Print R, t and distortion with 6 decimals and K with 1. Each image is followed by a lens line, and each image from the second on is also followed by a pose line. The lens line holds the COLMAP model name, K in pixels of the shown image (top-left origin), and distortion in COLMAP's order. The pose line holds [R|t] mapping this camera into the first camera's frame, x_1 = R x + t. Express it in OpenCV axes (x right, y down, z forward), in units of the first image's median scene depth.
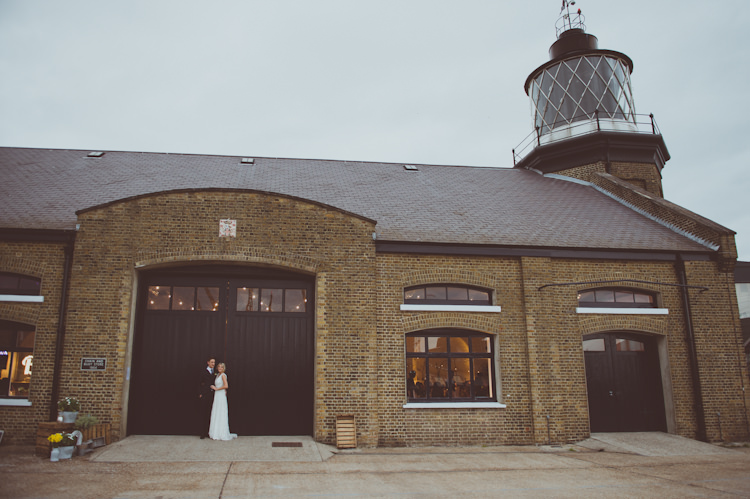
lens RADIAL K [[538.6, 0, 375.0], [0, 538.6, 249.5], [0, 0, 1]] dist [-0.042838, 0.000887]
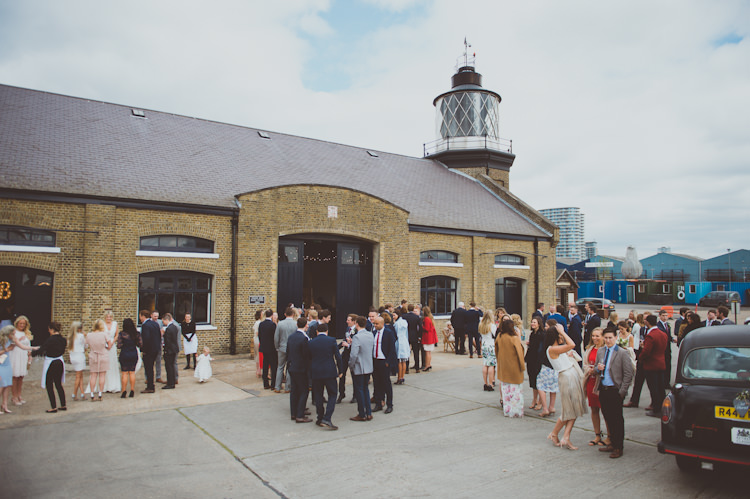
lens RADIAL K [[538.6, 0, 375.0], [0, 538.6, 249.5], [0, 0, 1]] dist [-0.042838, 0.000887]
pose [[0.875017, 0.030721, 0.483116, -0.900959], [-0.119405, 0.980846, 0.153895, -0.184126], [-0.469134, -0.192347, 0.861926, -0.410241]]
